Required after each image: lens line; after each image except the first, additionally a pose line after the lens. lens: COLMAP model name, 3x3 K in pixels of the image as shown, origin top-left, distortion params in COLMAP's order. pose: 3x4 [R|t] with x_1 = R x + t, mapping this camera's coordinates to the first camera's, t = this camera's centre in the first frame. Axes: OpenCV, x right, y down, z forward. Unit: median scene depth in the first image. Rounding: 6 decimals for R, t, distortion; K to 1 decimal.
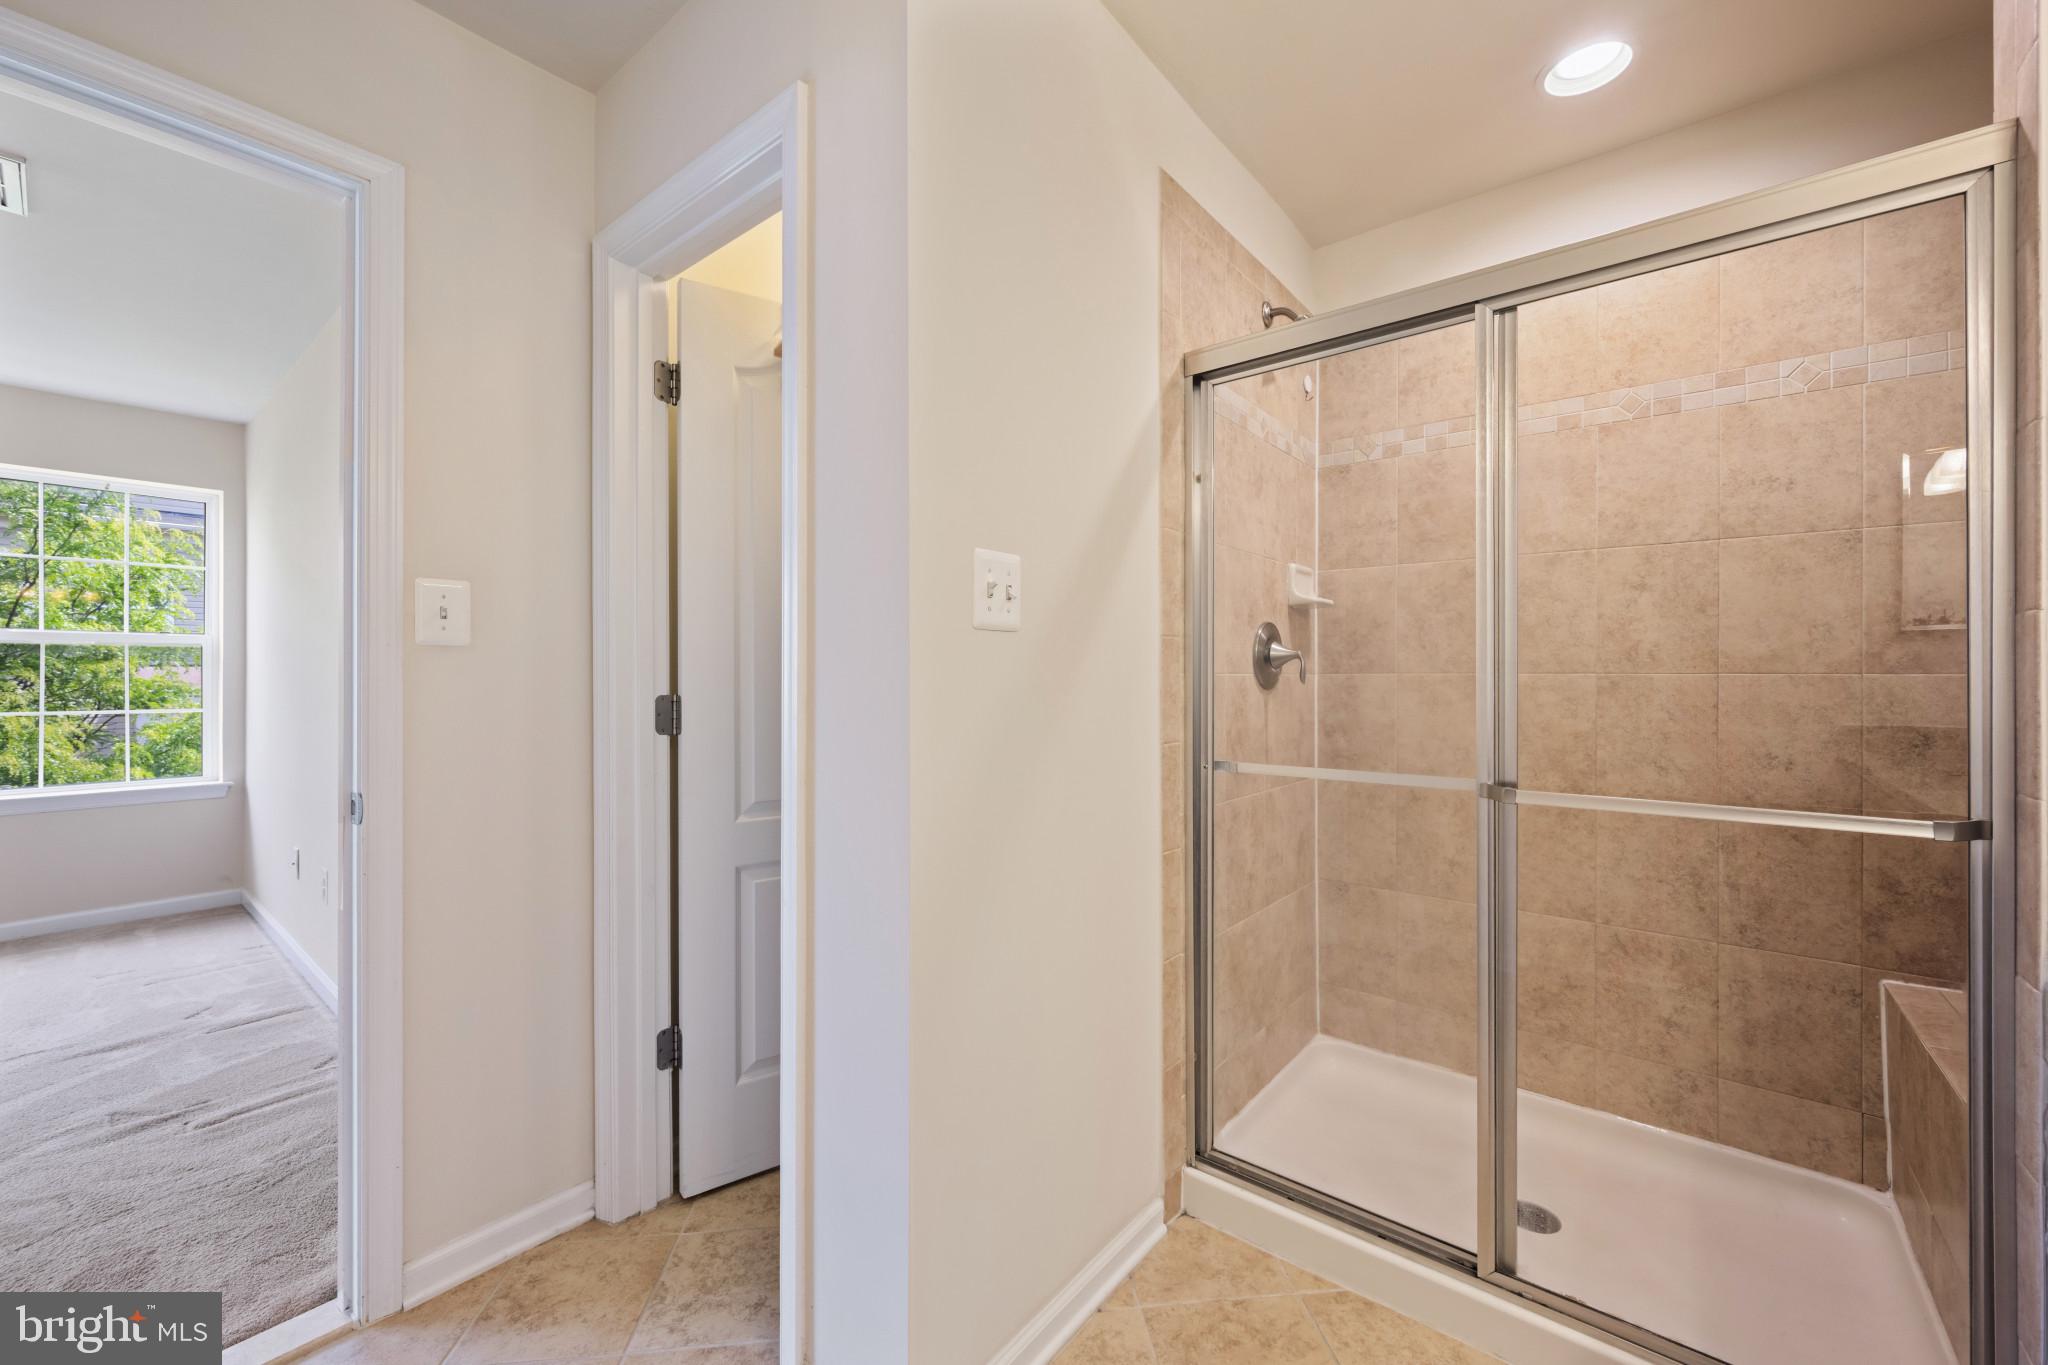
lens RADIAL K [[805.5, 0, 1030.3], [0, 805.5, 673.7], [0, 0, 1]] dist [0.002088, -0.000002]
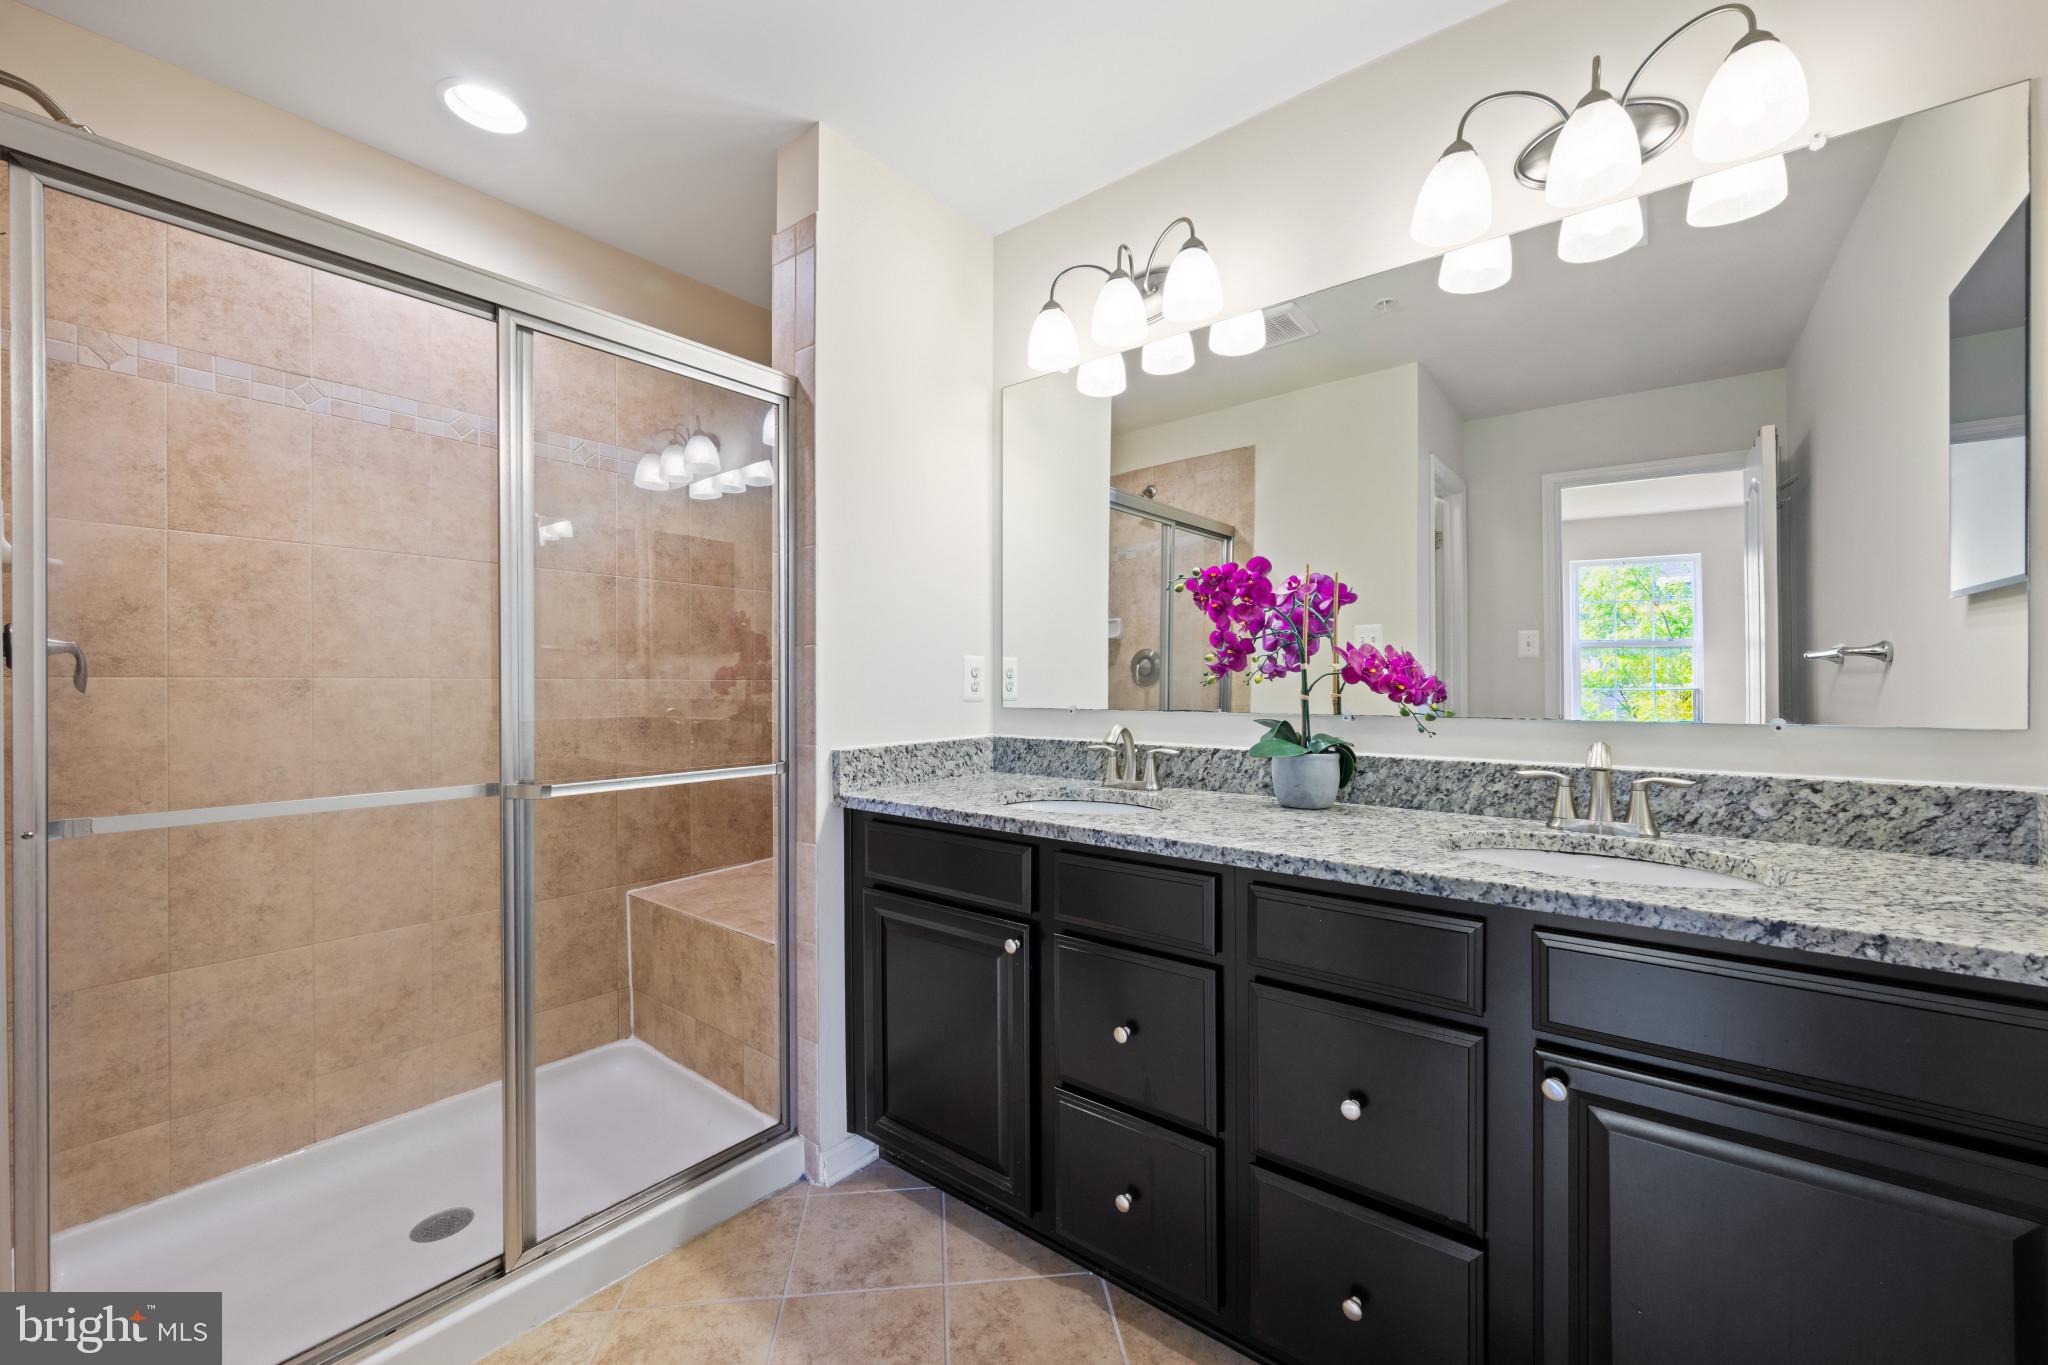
lens RADIAL K [[804.6, 0, 1020.7], [0, 804.6, 685.0], [0, 0, 1]] dist [0.001093, 0.000051]
pose [[0.003371, -0.005314, 0.999980, -0.316398], [-0.002317, 0.999983, 0.005322, 0.001148], [-0.999992, -0.002335, 0.003359, 0.247984]]
